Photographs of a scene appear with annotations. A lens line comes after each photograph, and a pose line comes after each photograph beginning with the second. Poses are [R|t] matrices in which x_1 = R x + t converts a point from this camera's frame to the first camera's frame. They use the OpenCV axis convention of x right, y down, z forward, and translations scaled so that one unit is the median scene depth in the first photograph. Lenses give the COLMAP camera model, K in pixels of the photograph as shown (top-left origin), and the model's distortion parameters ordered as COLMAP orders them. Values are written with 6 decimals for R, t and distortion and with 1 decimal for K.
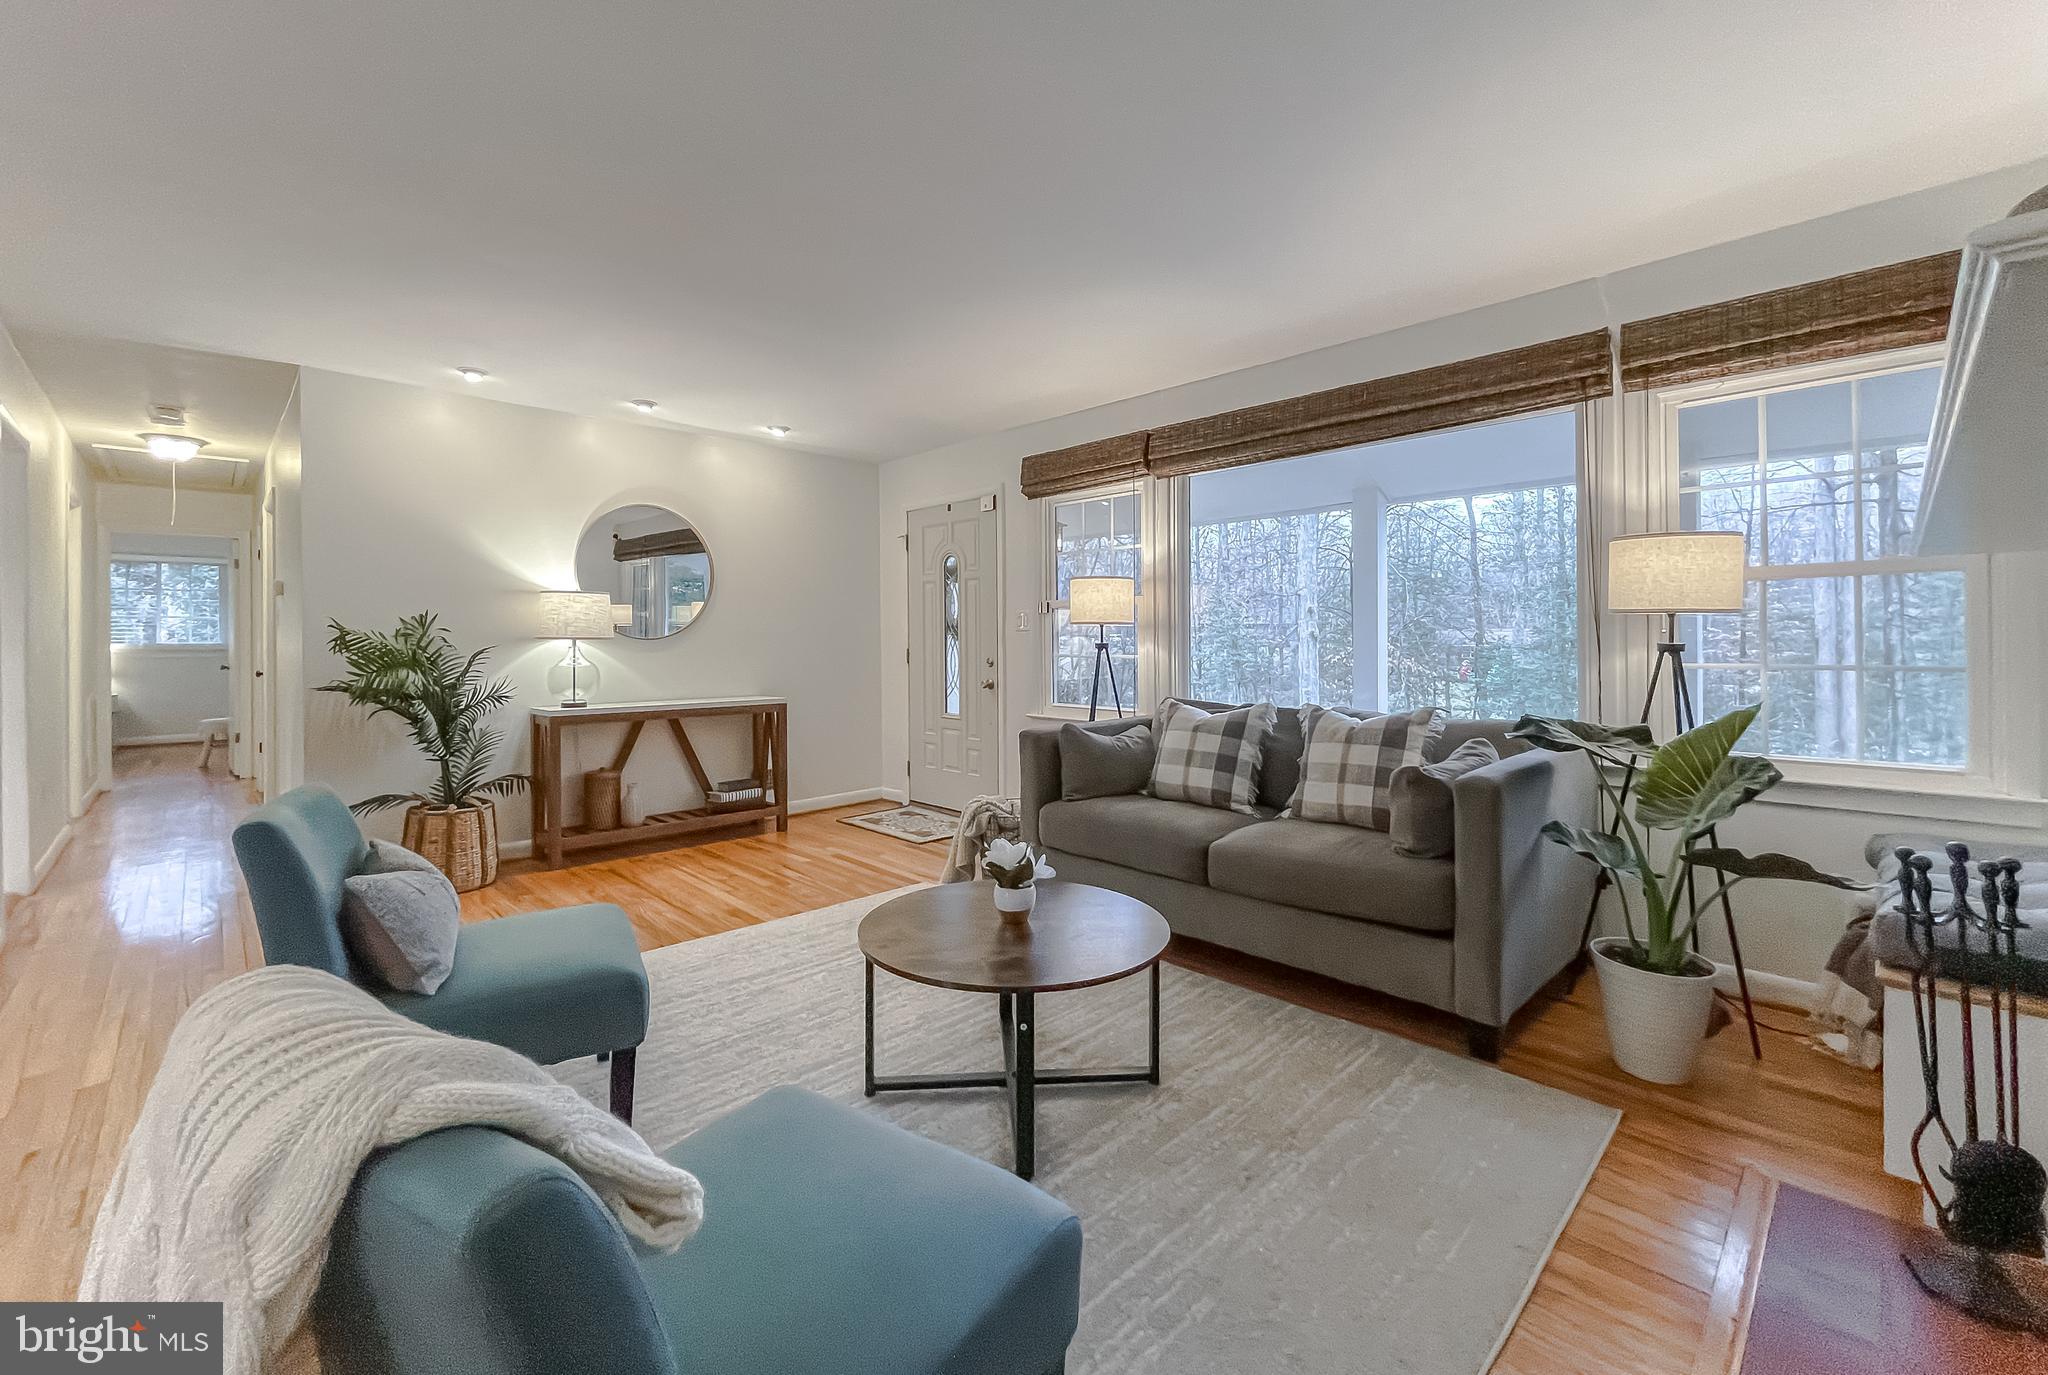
lens RADIAL K [[831.0, 0, 1011.4], [0, 831.0, 641.2], [0, 0, 1]] dist [0.000764, 0.000976]
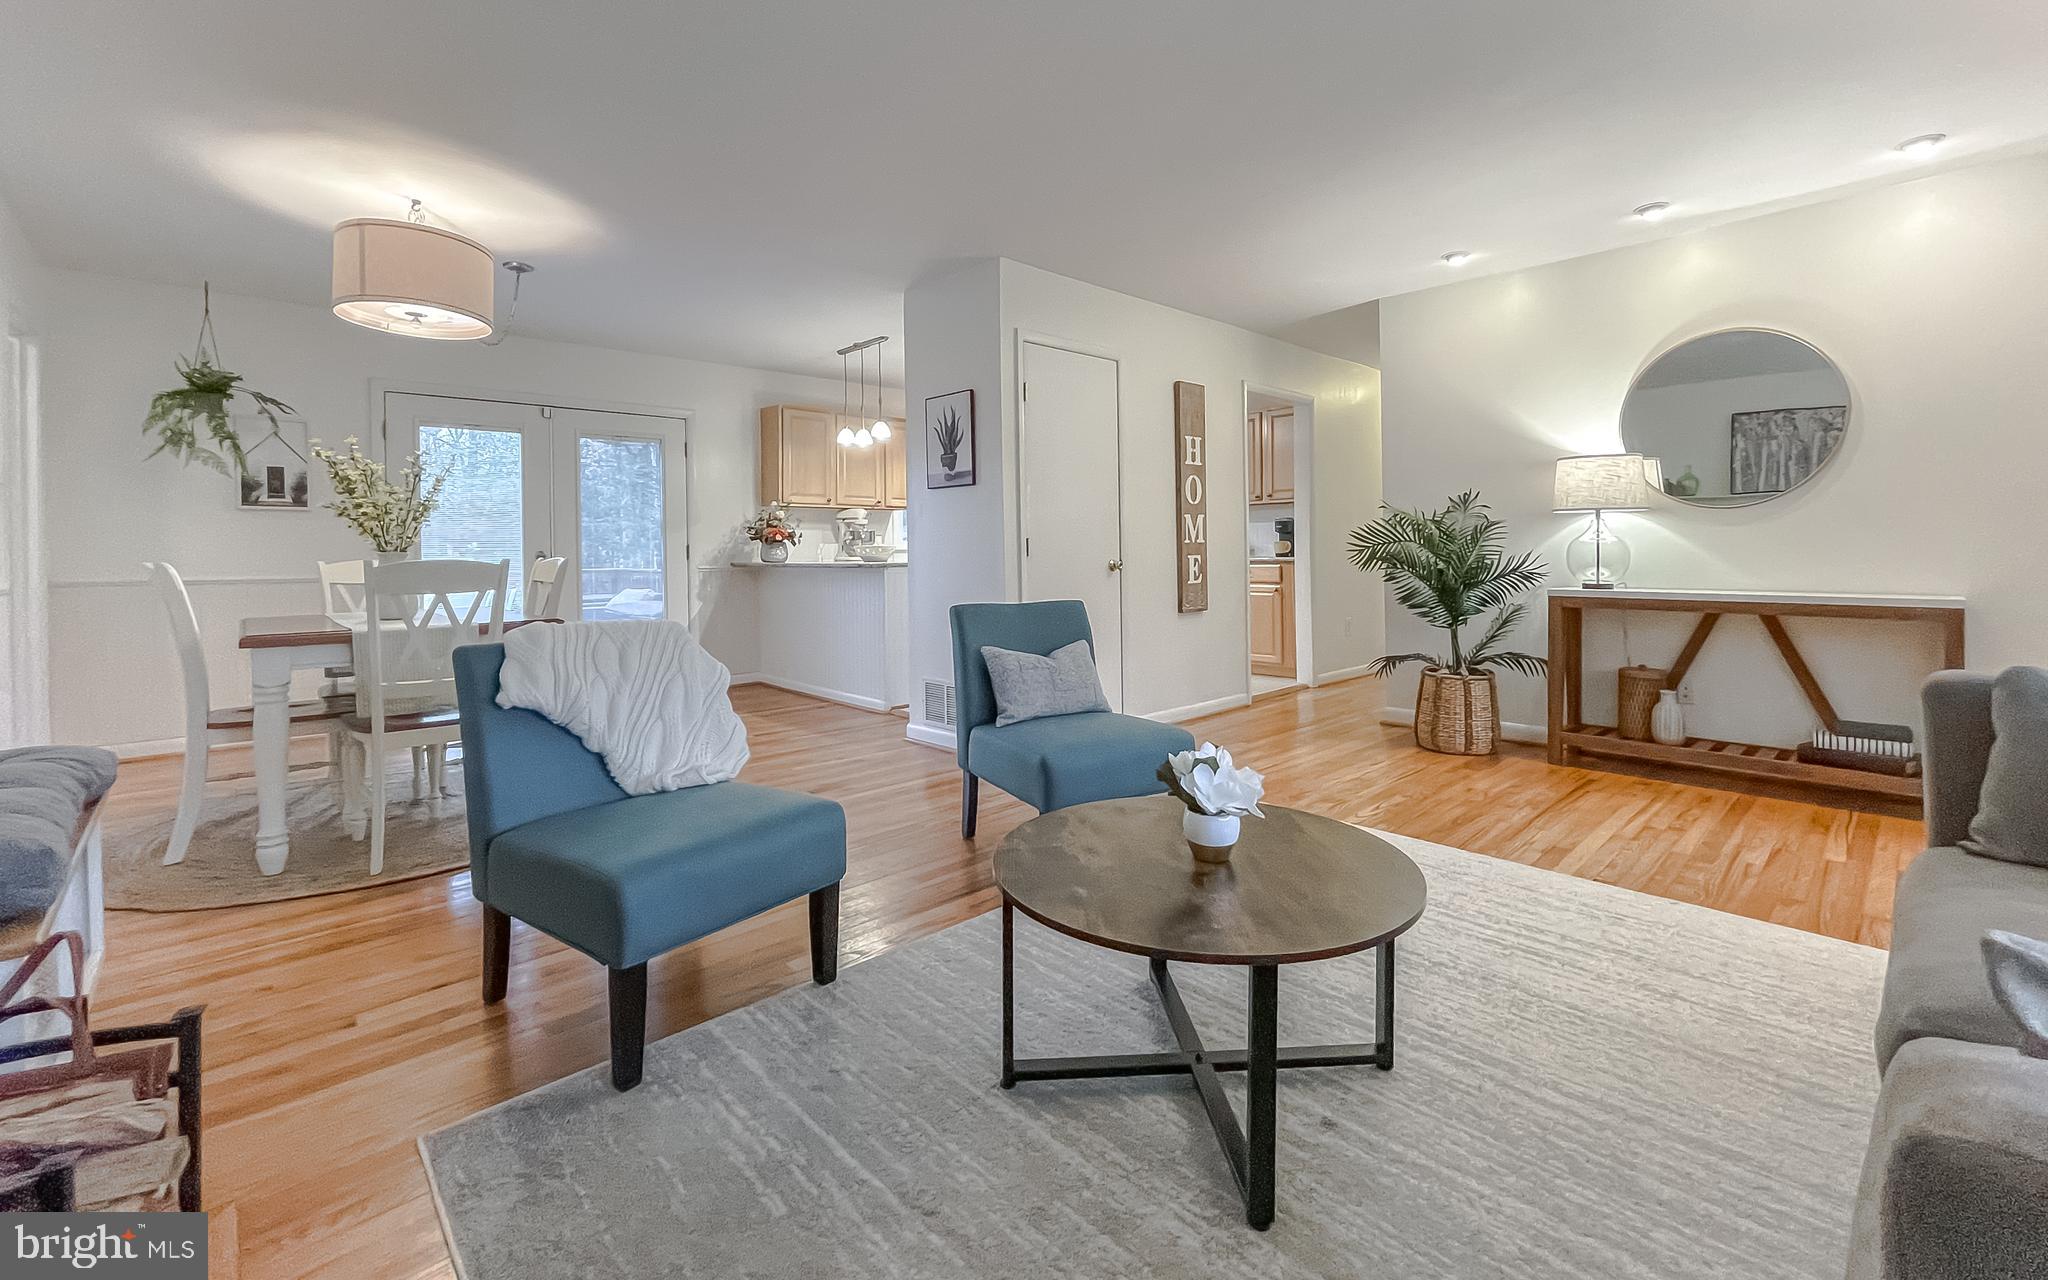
lens RADIAL K [[854.1, 0, 1044.1], [0, 854.1, 550.5], [0, 0, 1]] dist [0.002569, -0.000004]
pose [[0.002861, 0.004677, -0.999985, 0.502540], [0.005795, 0.999972, 0.004694, 0.042746], [0.999979, -0.005808, 0.002834, 0.567490]]
